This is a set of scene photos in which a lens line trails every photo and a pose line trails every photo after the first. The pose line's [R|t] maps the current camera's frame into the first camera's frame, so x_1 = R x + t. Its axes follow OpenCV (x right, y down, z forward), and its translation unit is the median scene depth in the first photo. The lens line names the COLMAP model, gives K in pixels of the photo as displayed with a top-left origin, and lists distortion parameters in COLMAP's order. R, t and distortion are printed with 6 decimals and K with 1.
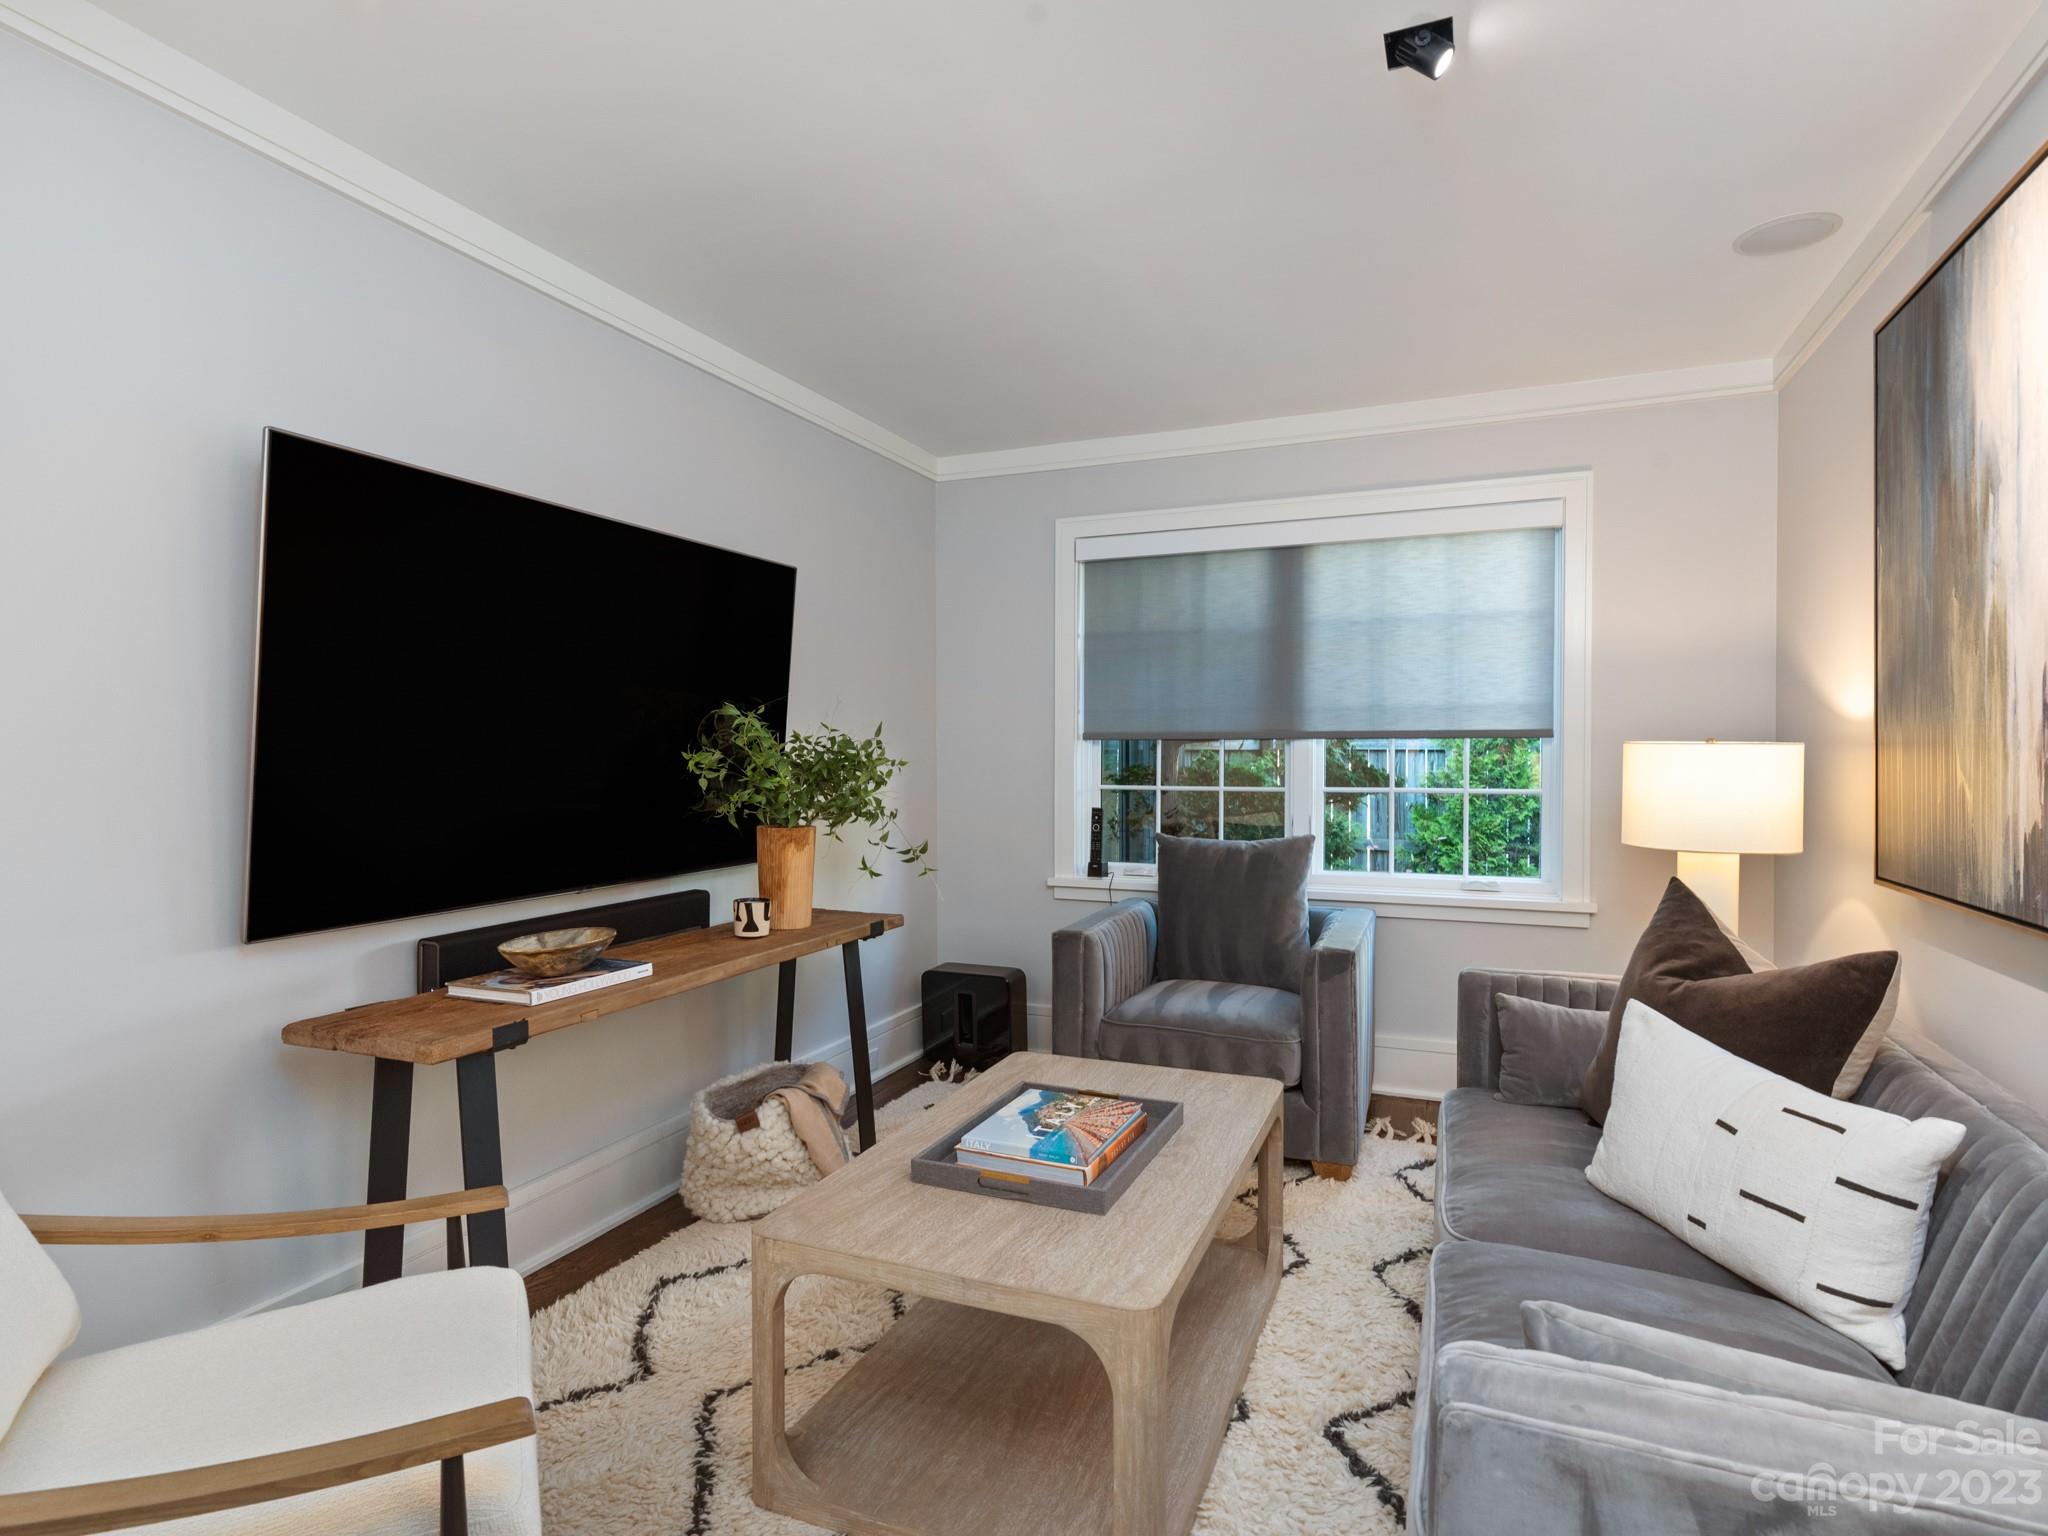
lens RADIAL K [[1107.9, 0, 1021.9], [0, 1107.9, 762.9], [0, 0, 1]] dist [-0.000388, -0.000091]
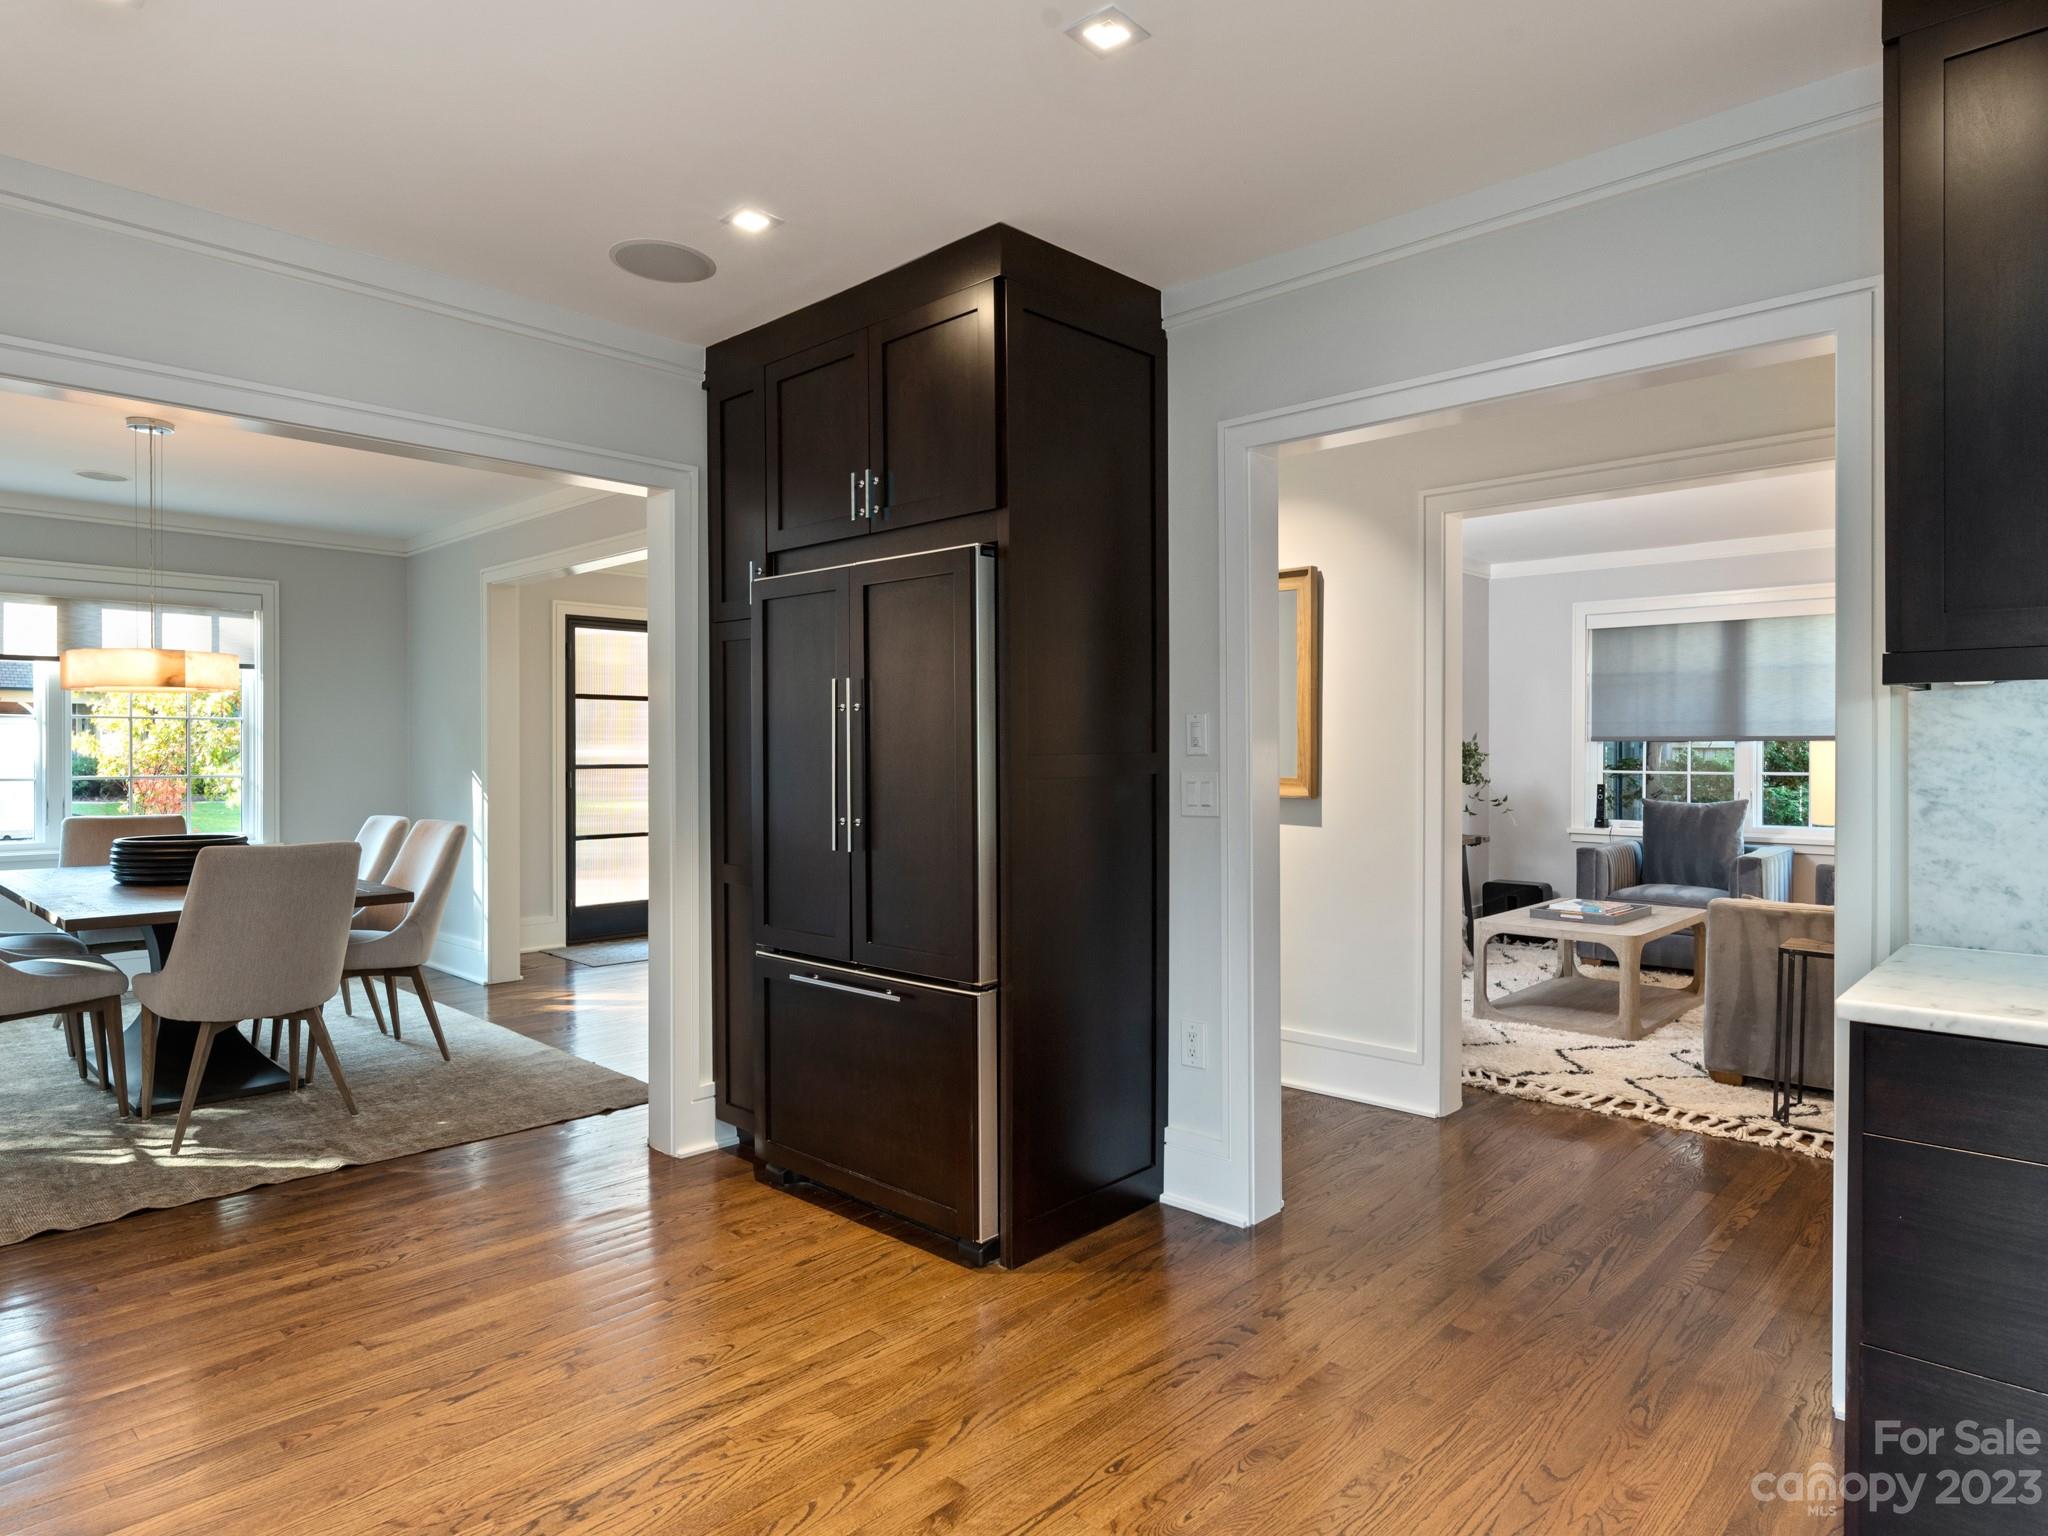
lens RADIAL K [[1193.5, 0, 1025.8], [0, 1193.5, 764.8], [0, 0, 1]] dist [0.001379, 0.000027]
pose [[0.935511, 0.003648, -0.353280, -0.100139], [-0.001897, 0.999984, 0.005304, 0.005042], [0.353293, -0.004292, 0.935503, -0.908784]]
